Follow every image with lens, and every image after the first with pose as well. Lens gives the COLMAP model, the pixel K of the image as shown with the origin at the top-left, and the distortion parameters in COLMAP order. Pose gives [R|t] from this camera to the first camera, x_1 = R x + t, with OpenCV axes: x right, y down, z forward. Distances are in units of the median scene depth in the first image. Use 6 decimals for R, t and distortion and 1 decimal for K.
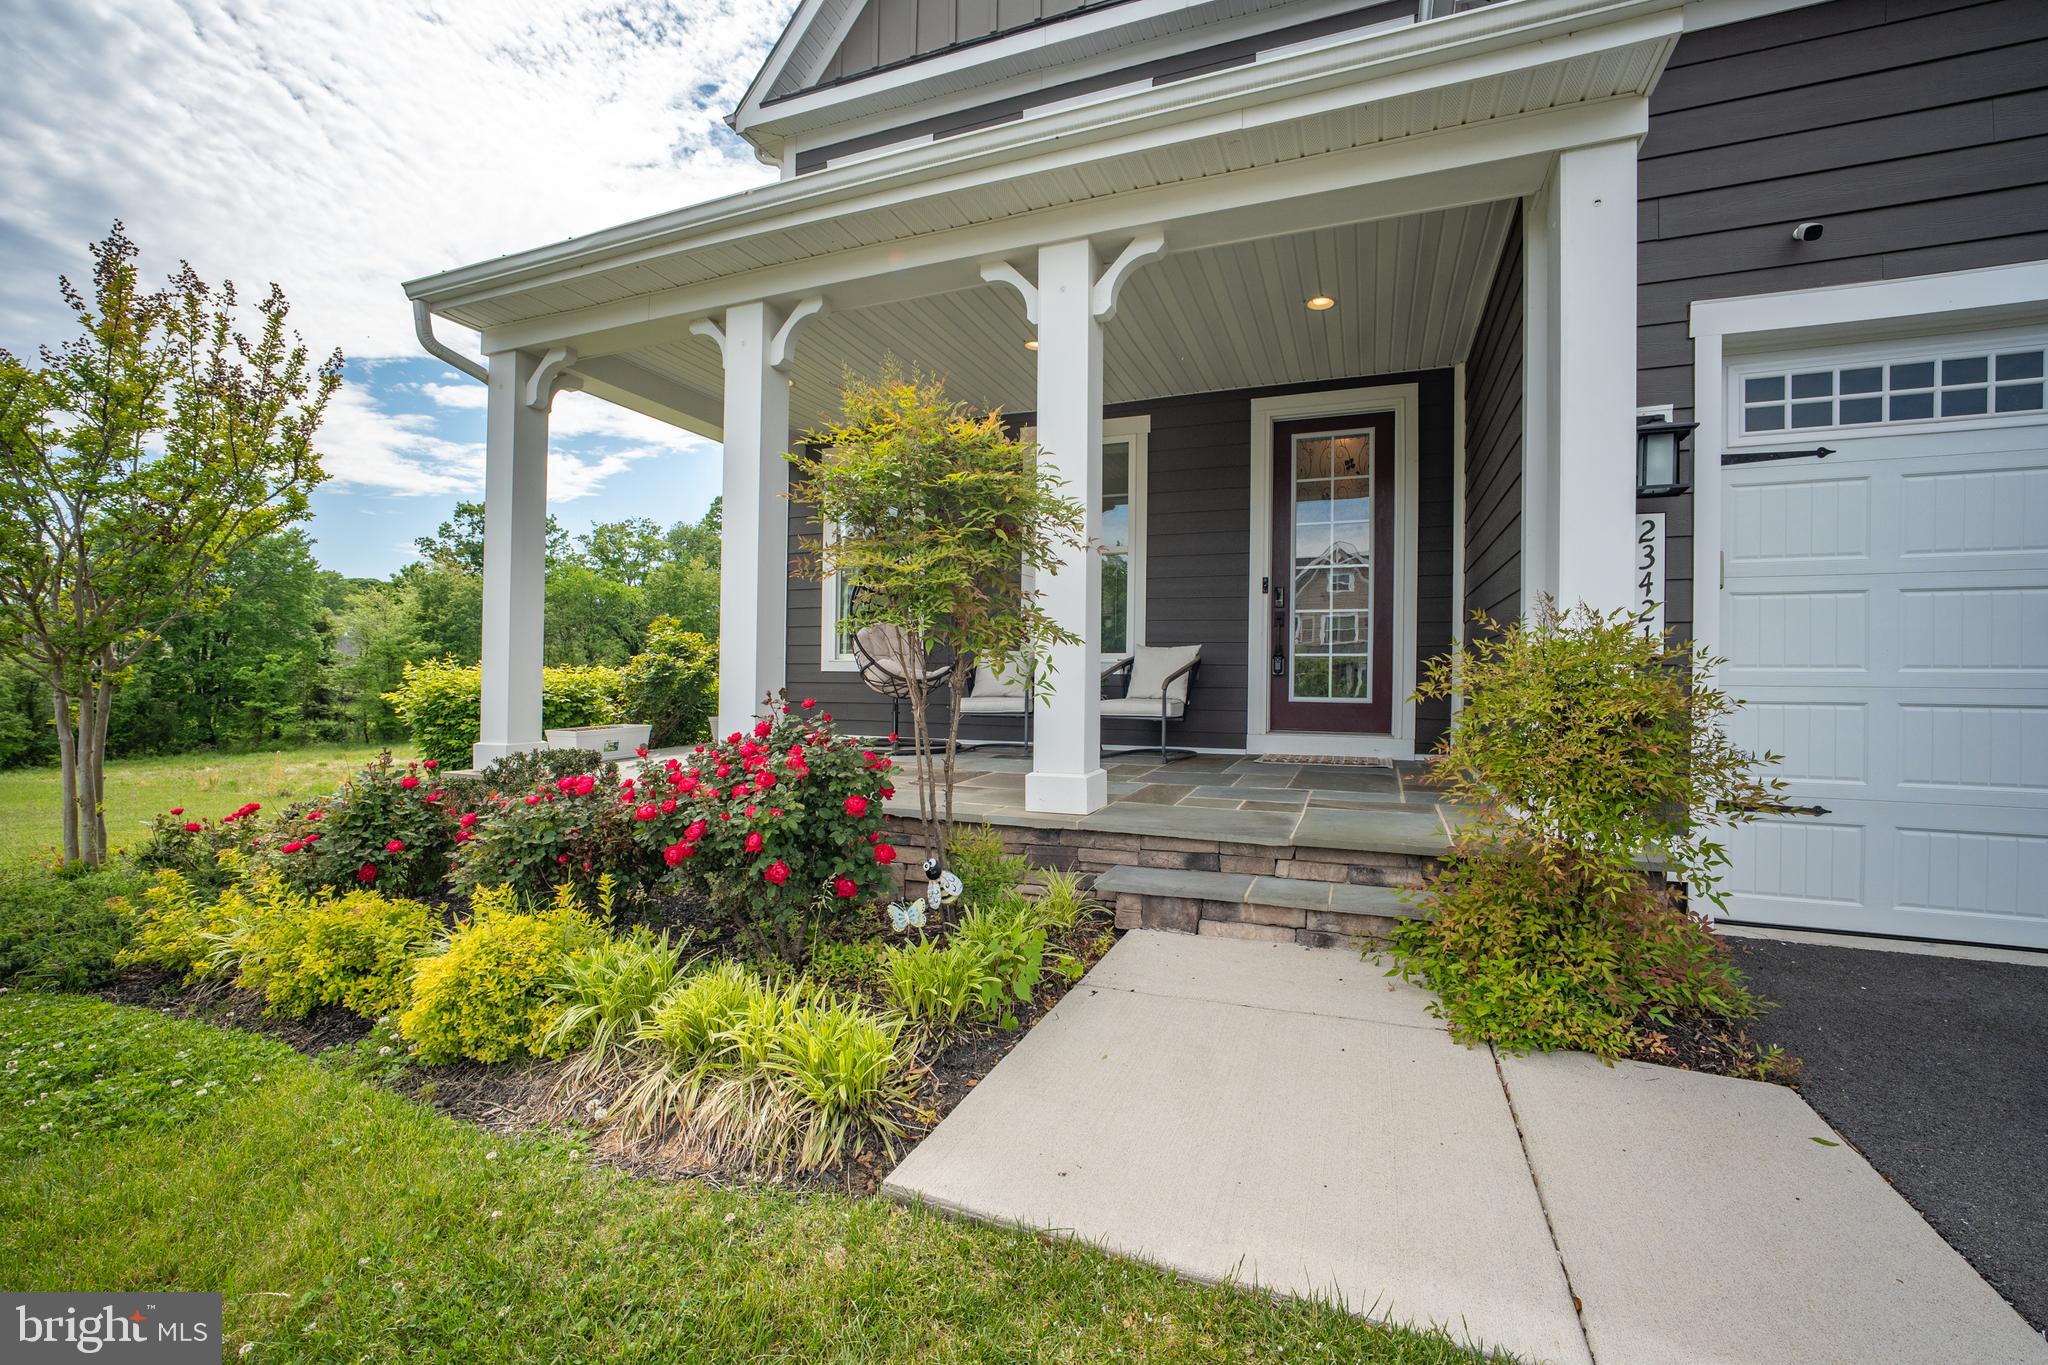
lens RADIAL K [[864.6, 0, 1027.2], [0, 864.6, 679.7], [0, 0, 1]] dist [-0.027381, 0.010170]
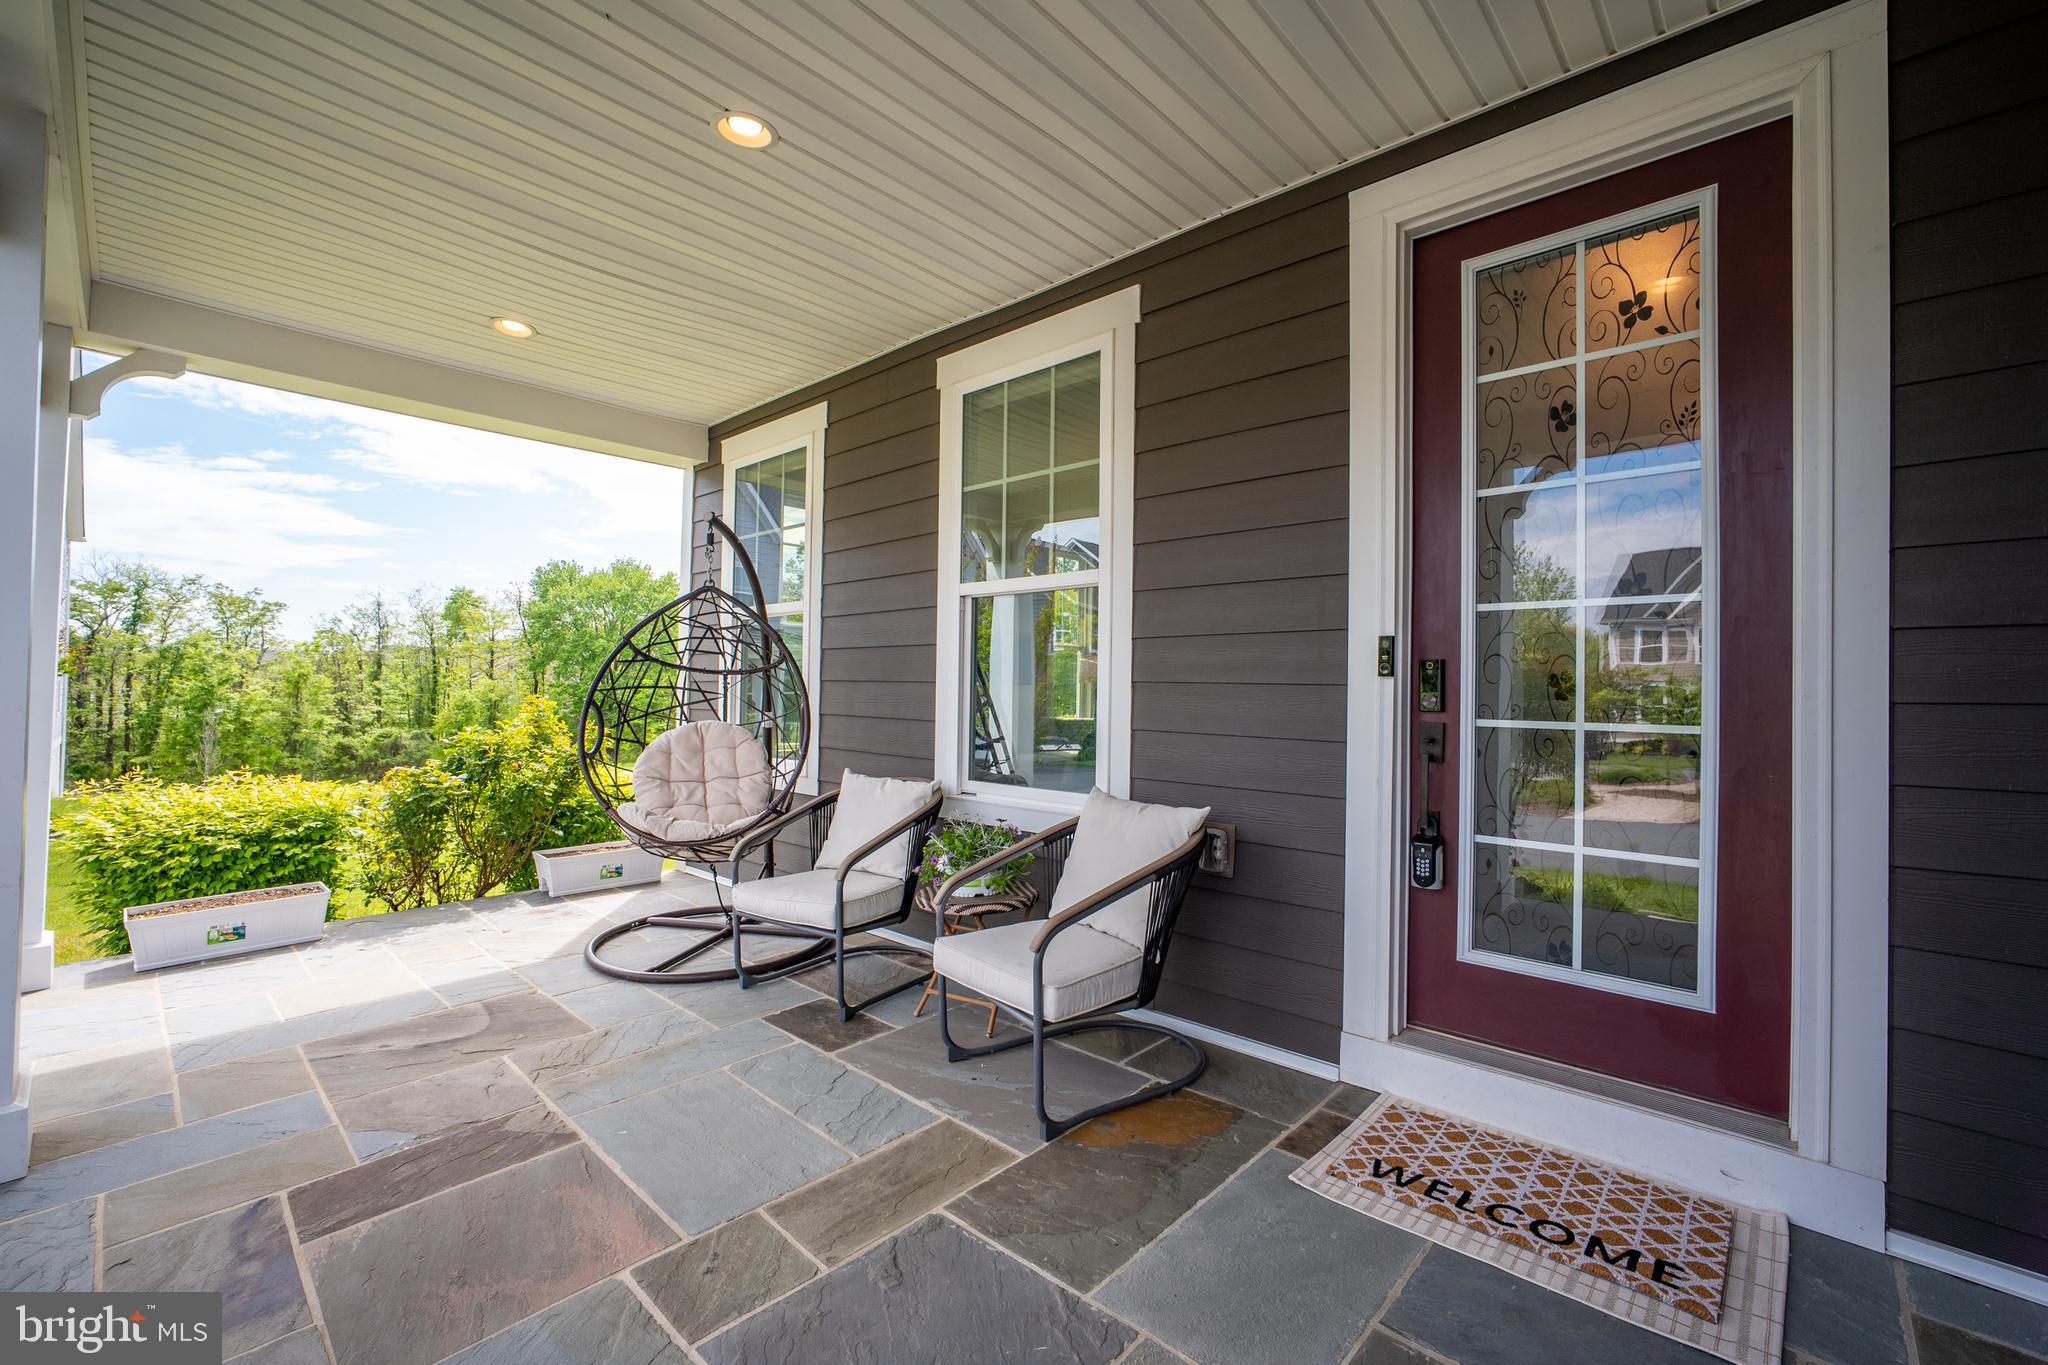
lens RADIAL K [[864.6, 0, 1024.2], [0, 864.6, 680.8], [0, 0, 1]] dist [-0.027381, 0.010170]
pose [[0.932999, -0.002607, -0.359869, 0.444860], [-0.002991, 0.999883, -0.014998, -0.156014], [0.359866, 0.015070, 0.932882, 0.978923]]
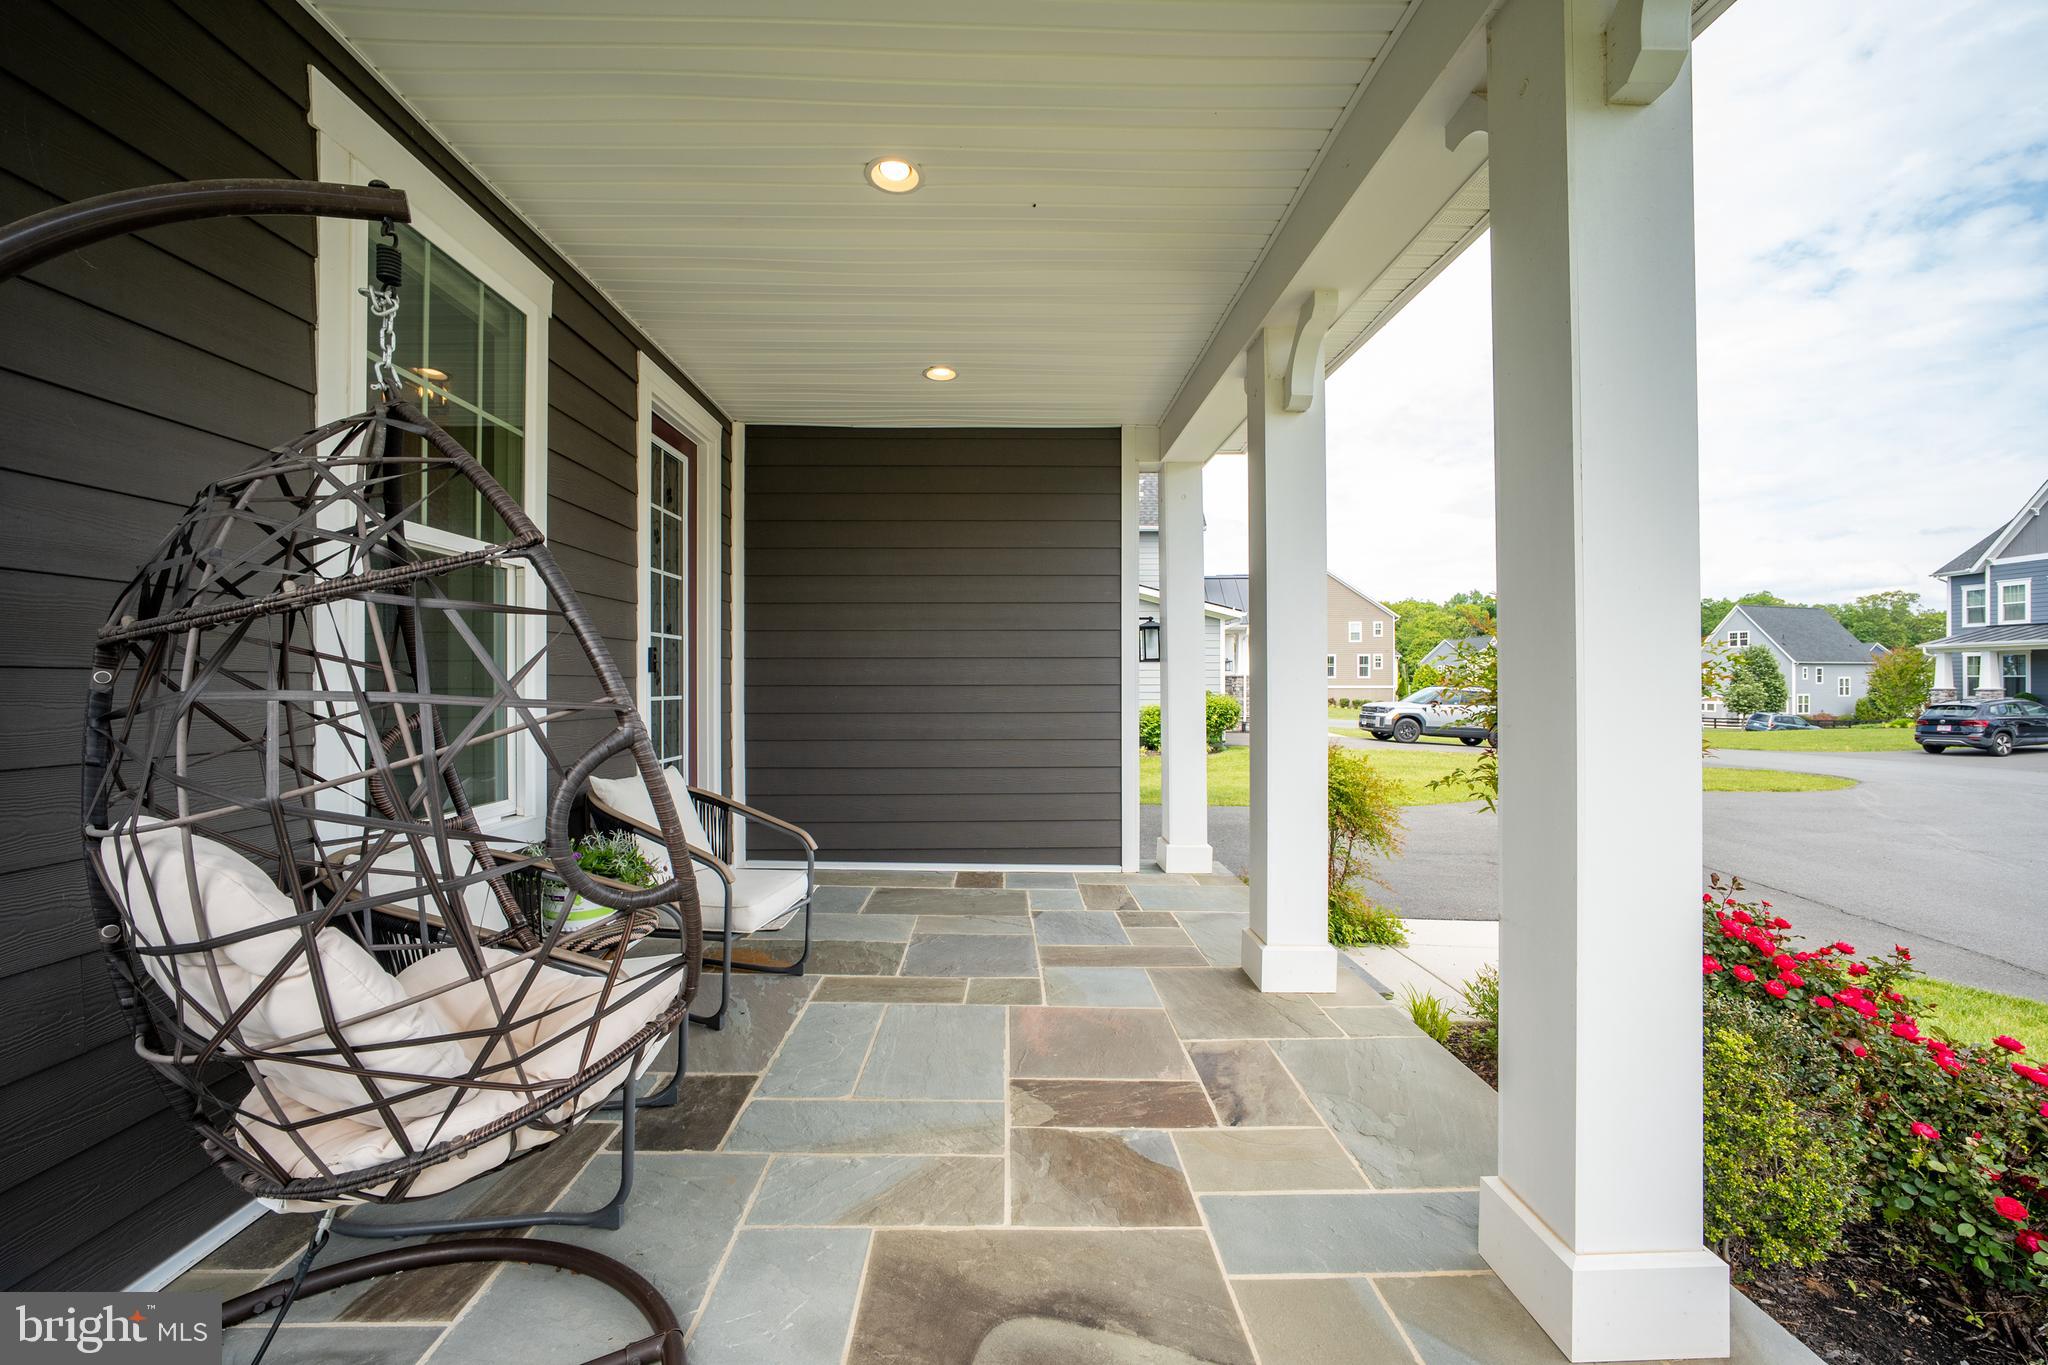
lens RADIAL K [[864.6, 0, 1028.0], [0, 864.6, 678.4], [0, 0, 1]] dist [-0.027381, 0.010170]
pose [[-0.400578, -0.007176, 0.916235, -0.687721], [-0.002632, 0.999974, 0.006681, -0.170044], [-0.916259, 0.000265, -0.400587, 1.687725]]
